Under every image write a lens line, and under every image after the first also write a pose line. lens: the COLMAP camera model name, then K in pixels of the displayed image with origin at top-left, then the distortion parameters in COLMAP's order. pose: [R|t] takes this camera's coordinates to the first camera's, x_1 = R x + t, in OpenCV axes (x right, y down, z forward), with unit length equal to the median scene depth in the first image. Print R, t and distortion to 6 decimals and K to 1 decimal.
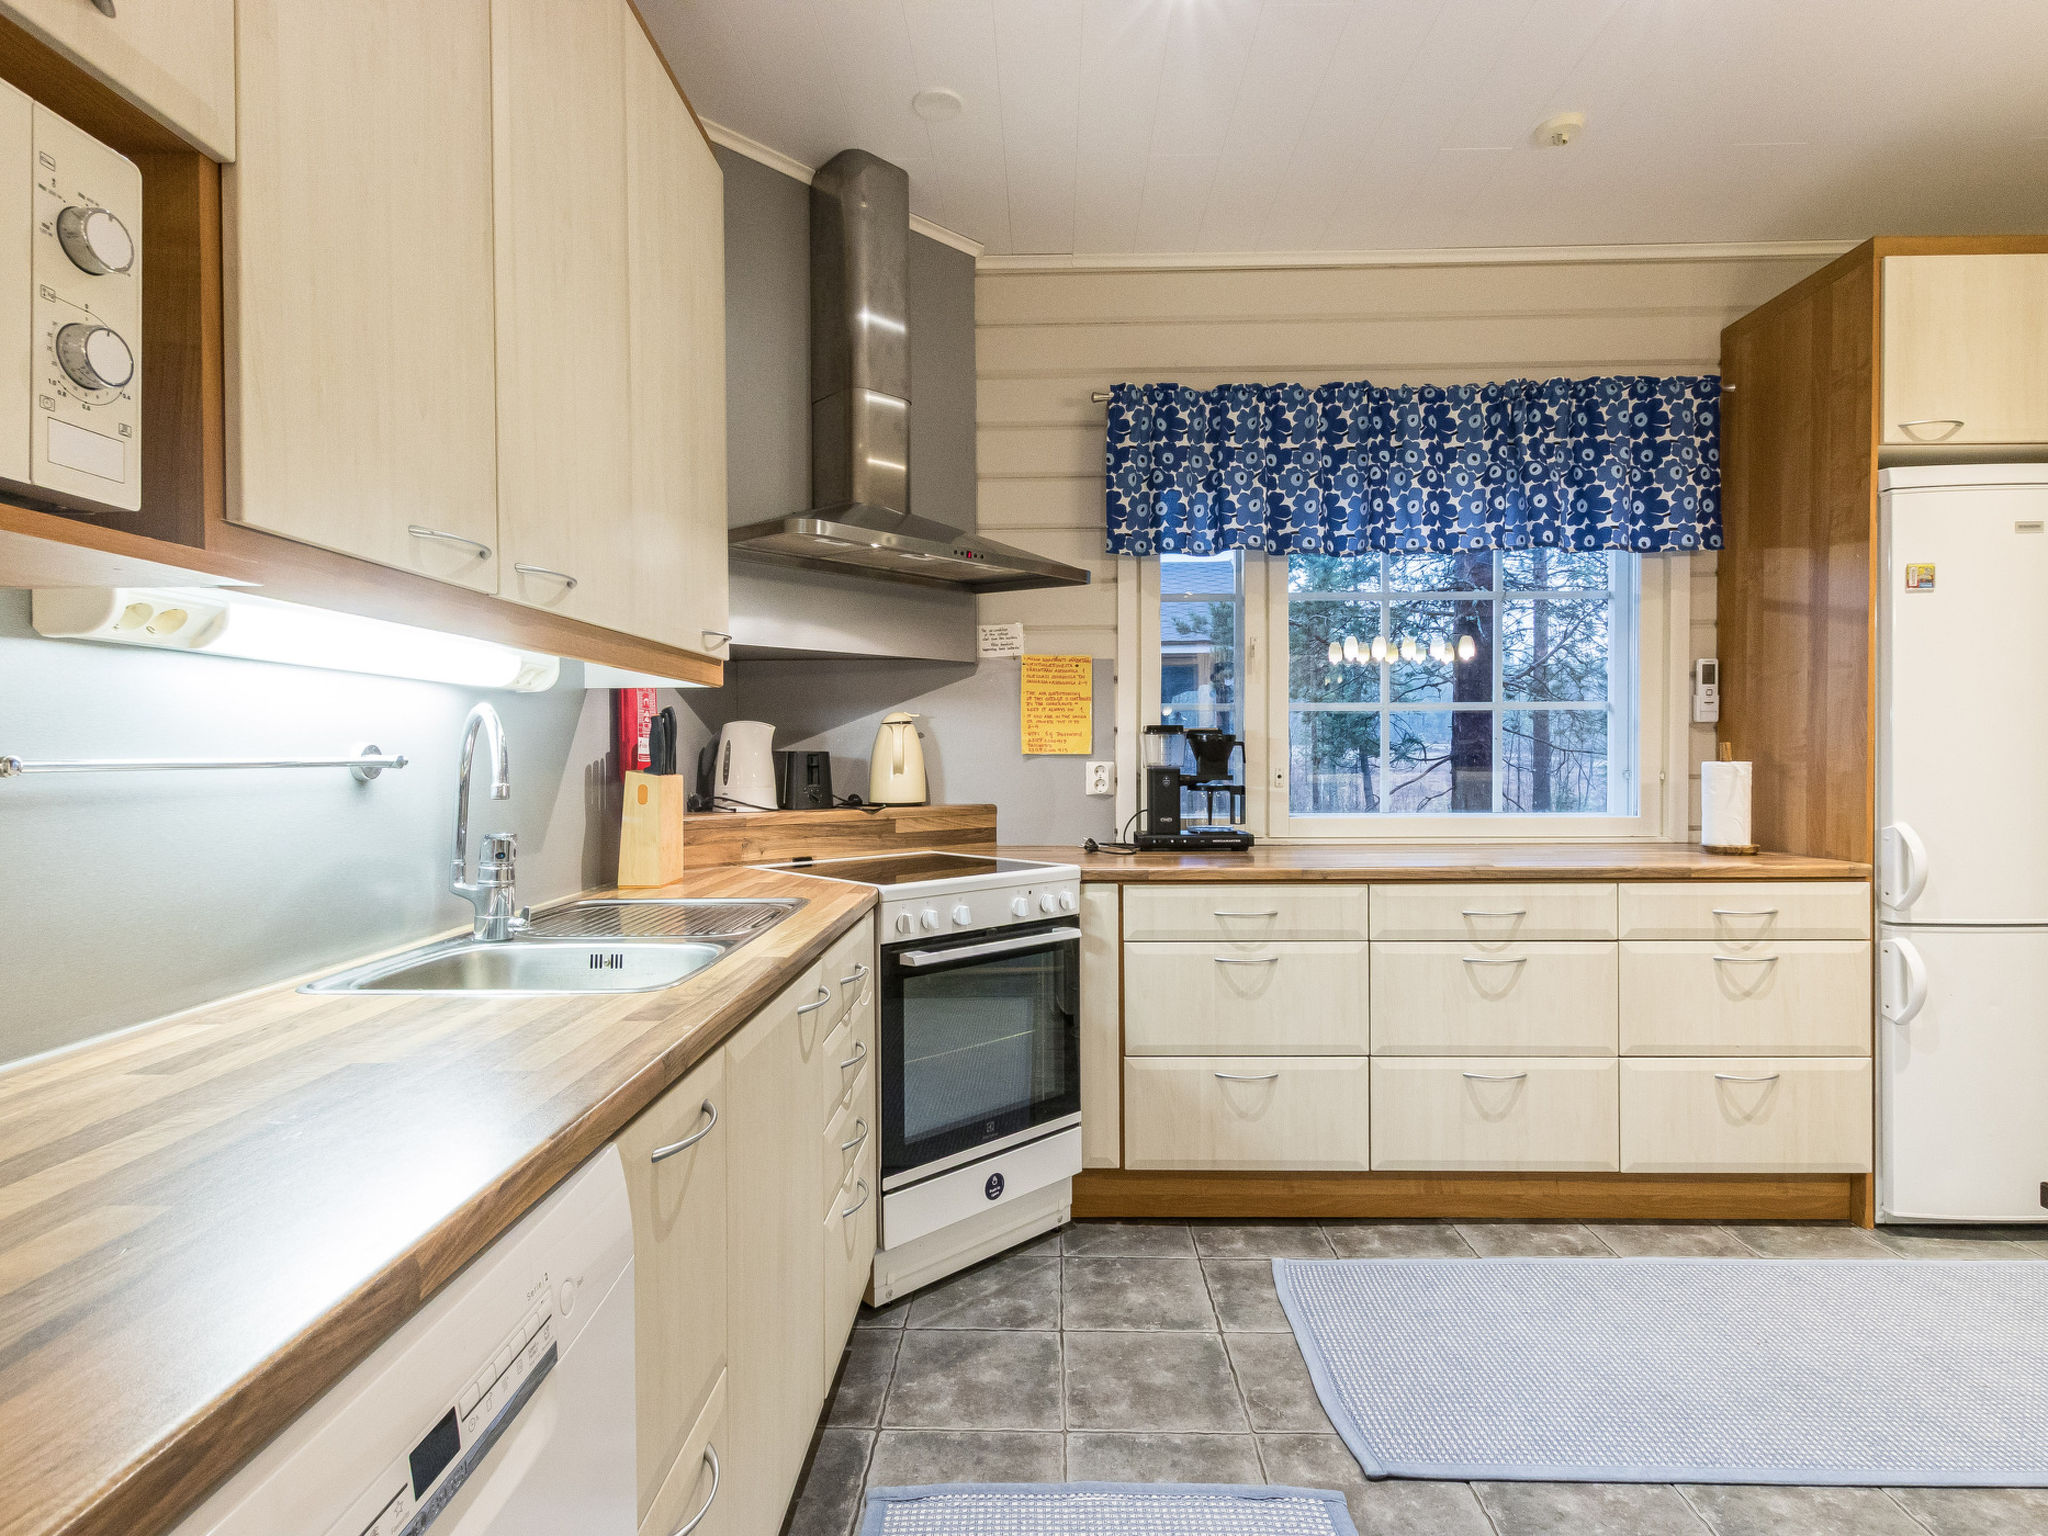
lens RADIAL K [[1054.6, 0, 1023.4], [0, 1054.6, 759.1], [0, 0, 1]] dist [0.003172, 0.000530]
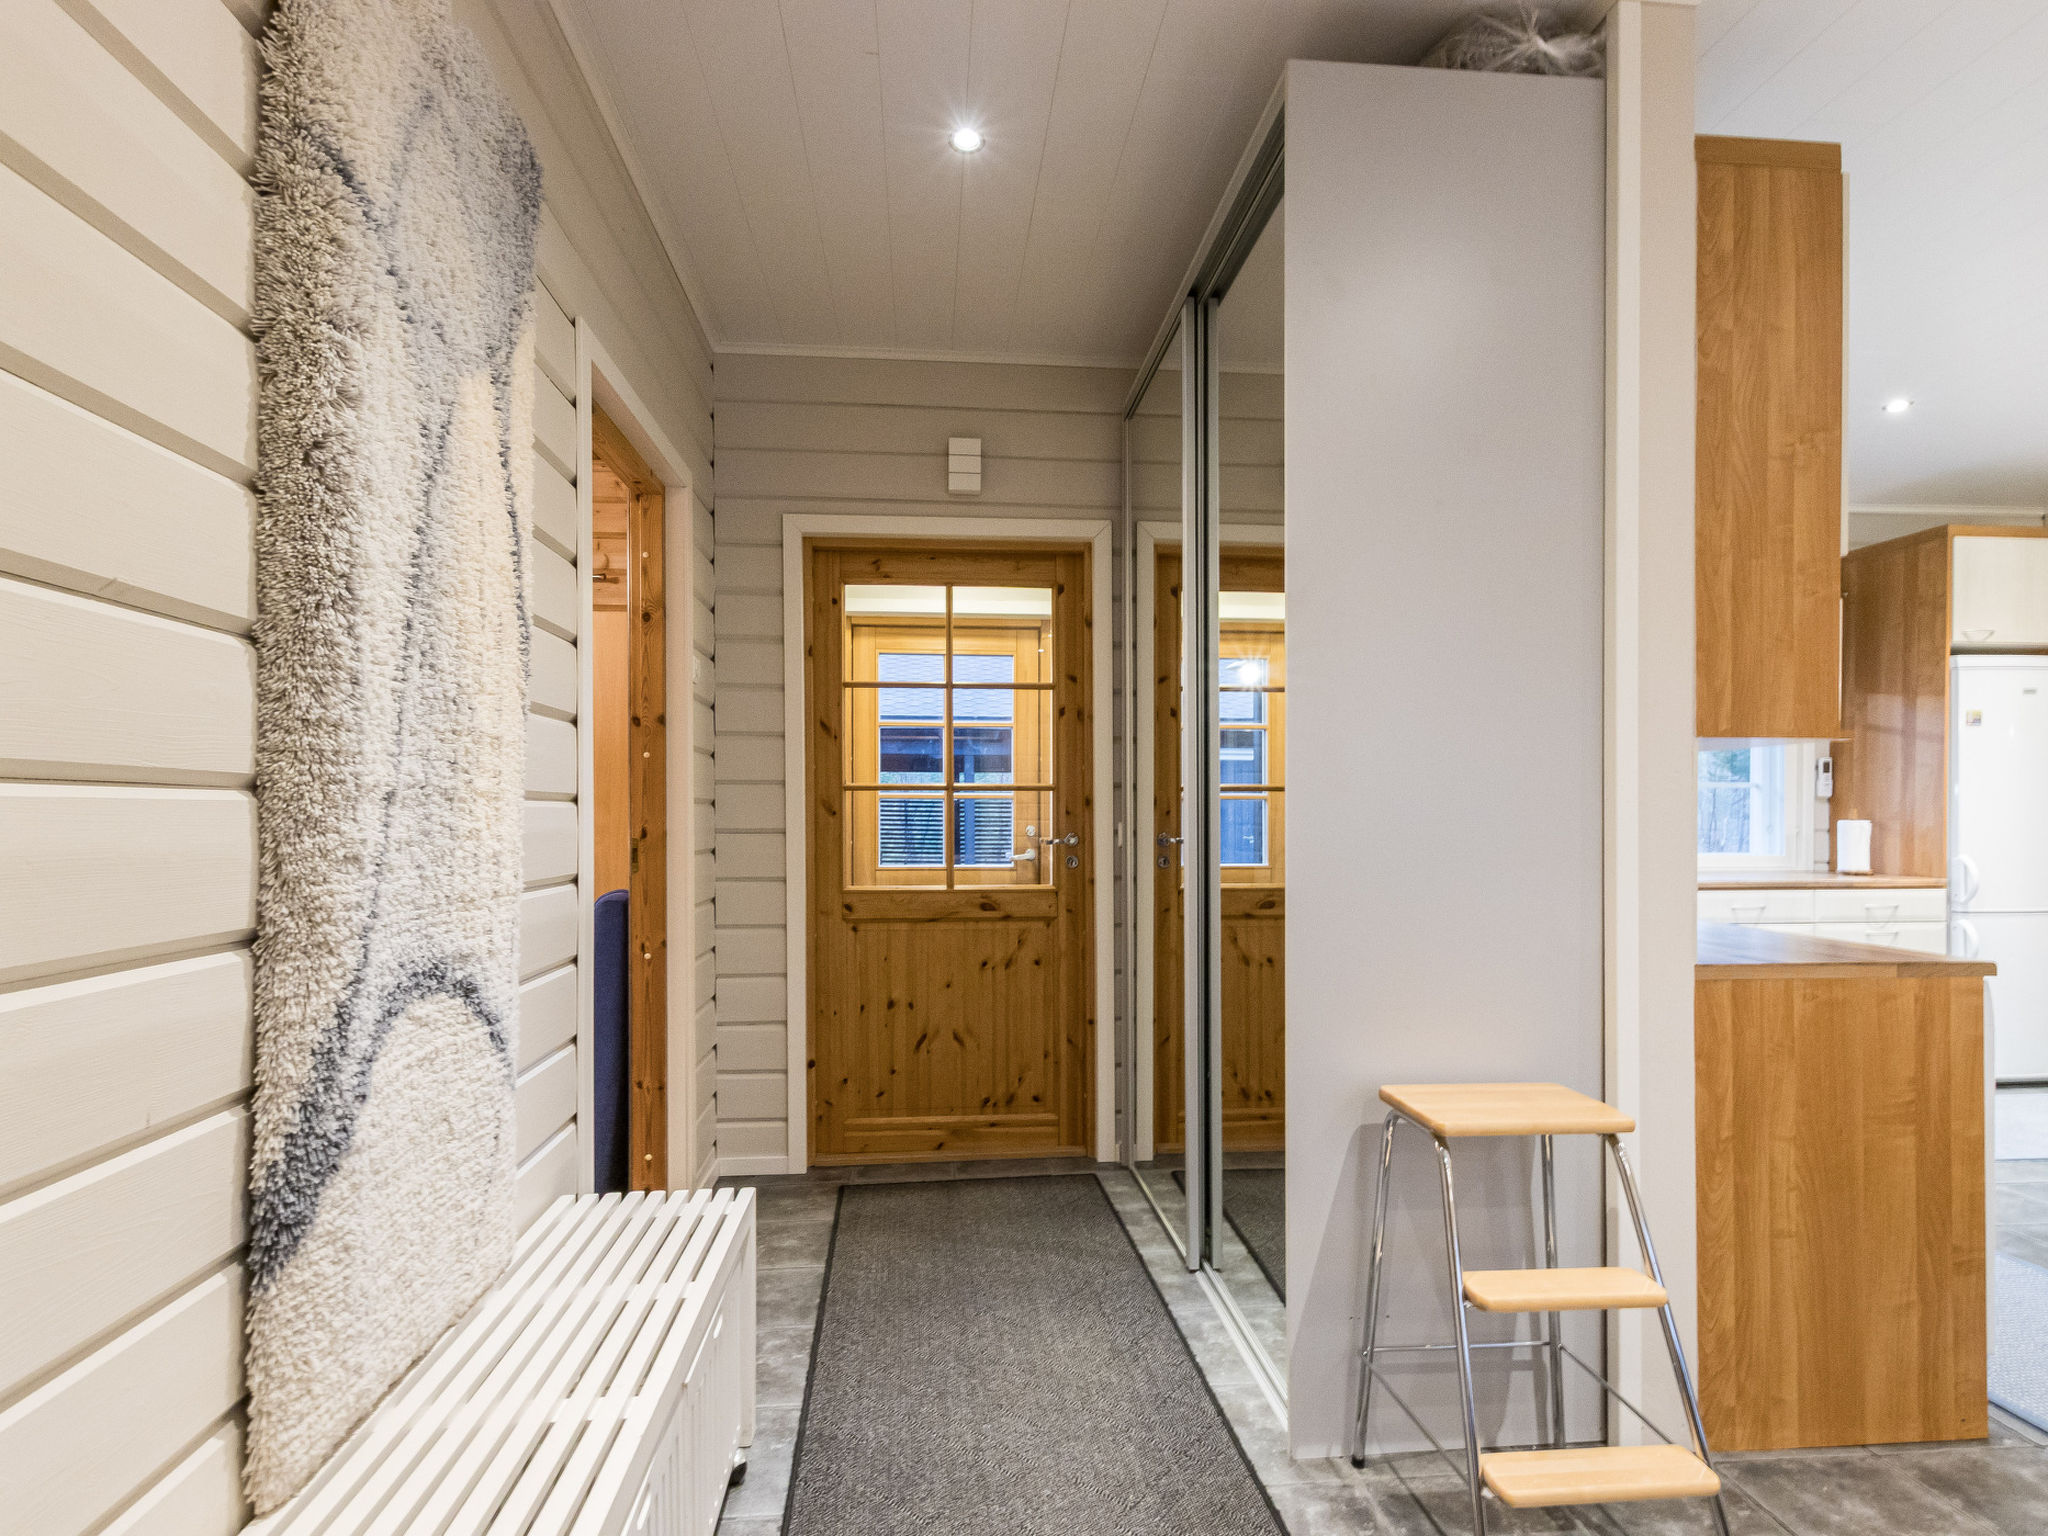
lens RADIAL K [[1062.4, 0, 1018.6], [0, 1062.4, 813.5], [0, 0, 1]] dist [0.003116, 0.000717]
pose [[0.993912, 0.006334, 0.109991, -0.790596], [-0.005584, 0.999959, -0.007122, 0.009363], [-0.110032, 0.006465, 0.993907, -0.506876]]
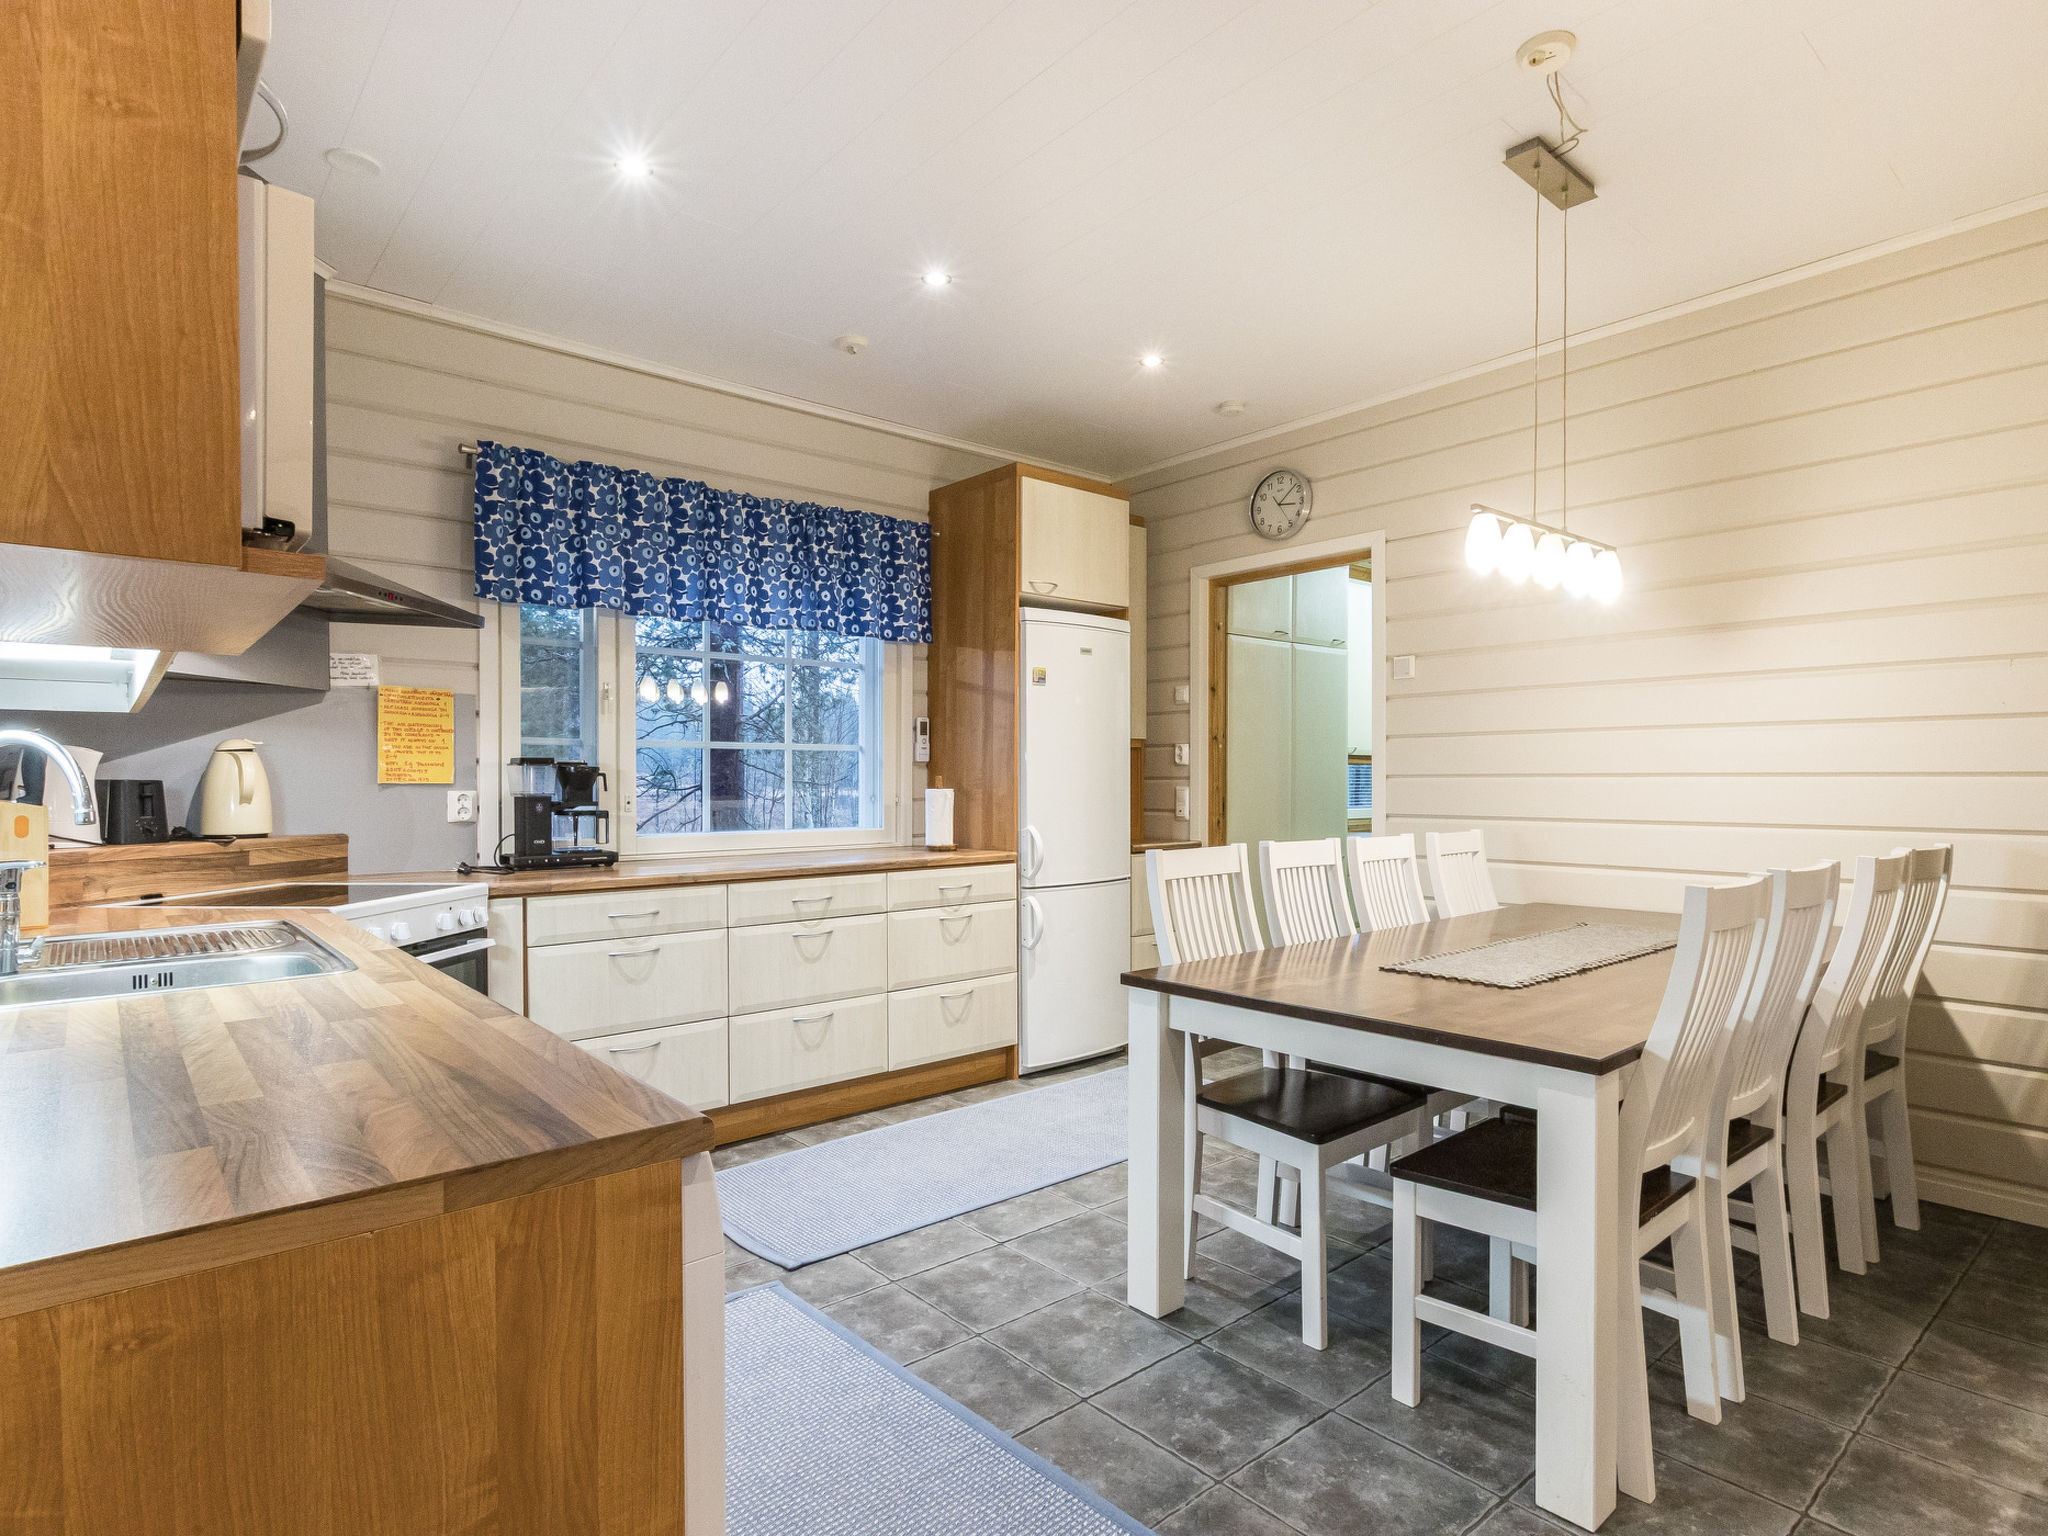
lens RADIAL K [[1086.1, 0, 1018.5], [0, 1086.1, 795.9], [0, 0, 1]] dist [-0.000044, -0.000031]
pose [[0.744474, -0.006654, 0.667618, -0.252763], [0.003423, 0.999975, 0.006150, 0.003111], [-0.667642, -0.002294, 0.744479, -0.196333]]
